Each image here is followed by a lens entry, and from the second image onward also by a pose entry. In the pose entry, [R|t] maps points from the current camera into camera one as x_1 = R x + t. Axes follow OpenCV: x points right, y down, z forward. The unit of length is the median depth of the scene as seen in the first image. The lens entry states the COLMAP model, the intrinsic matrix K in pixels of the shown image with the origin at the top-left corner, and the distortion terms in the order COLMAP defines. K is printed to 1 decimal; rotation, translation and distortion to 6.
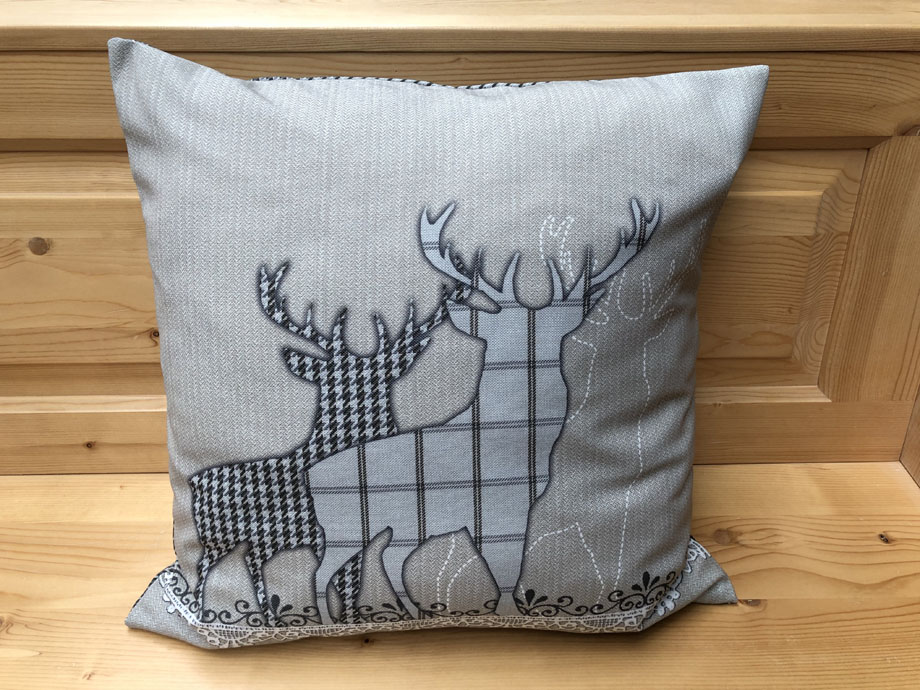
lens RADIAL K [[745.0, 0, 460.8], [0, 745.0, 340.4], [0, 0, 1]] dist [0.052524, -0.051450]
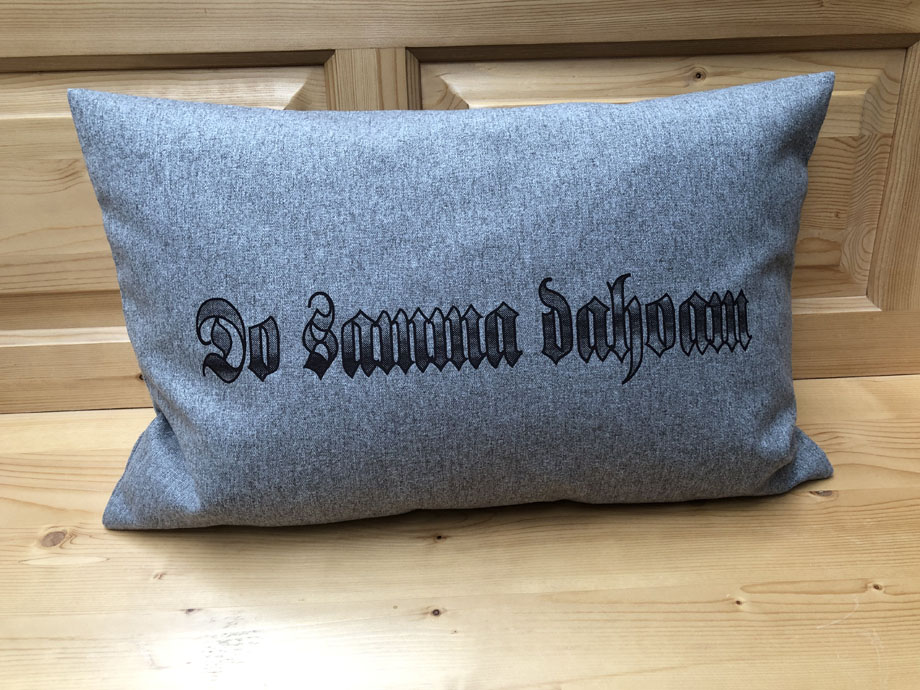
lens RADIAL K [[745.0, 0, 460.4], [0, 745.0, 335.5], [0, 0, 1]] dist [0.052524, -0.051450]
pose [[0.999477, -0.031874, 0.005469, -0.085846], [0.032151, 0.997569, -0.061827, 0.181512], [-0.003485, 0.061971, 0.998072, 0.001634]]
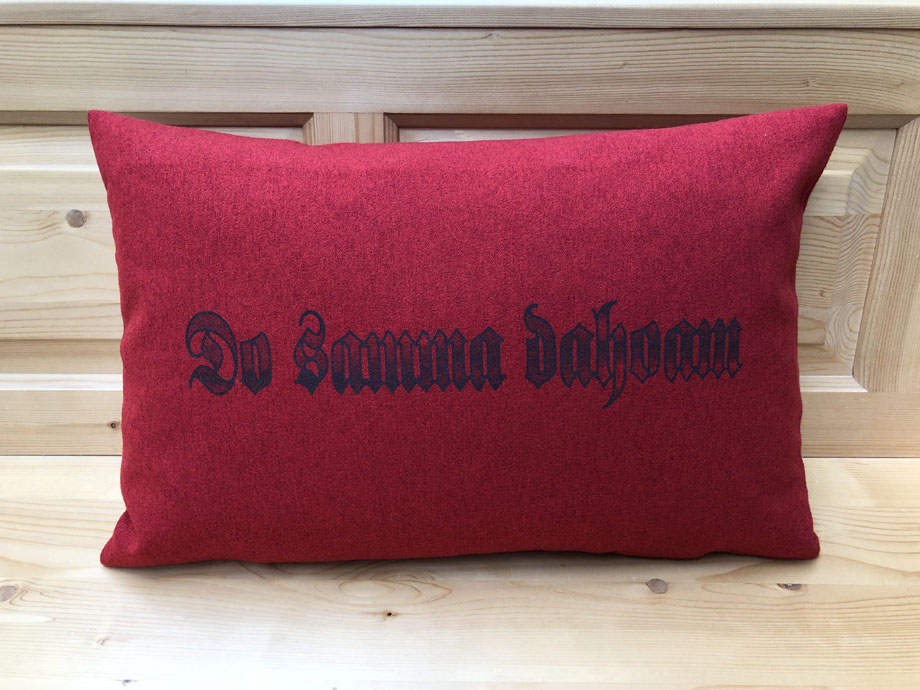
lens RADIAL K [[745.0, 0, 458.1], [0, 745.0, 339.6], [0, 0, 1]] dist [0.052524, -0.051450]
pose [[0.999605, 0.011236, -0.025771, -0.014404], [-0.013455, 0.996061, -0.087643, 0.121894], [0.024684, 0.087955, 0.995819, 0.011138]]
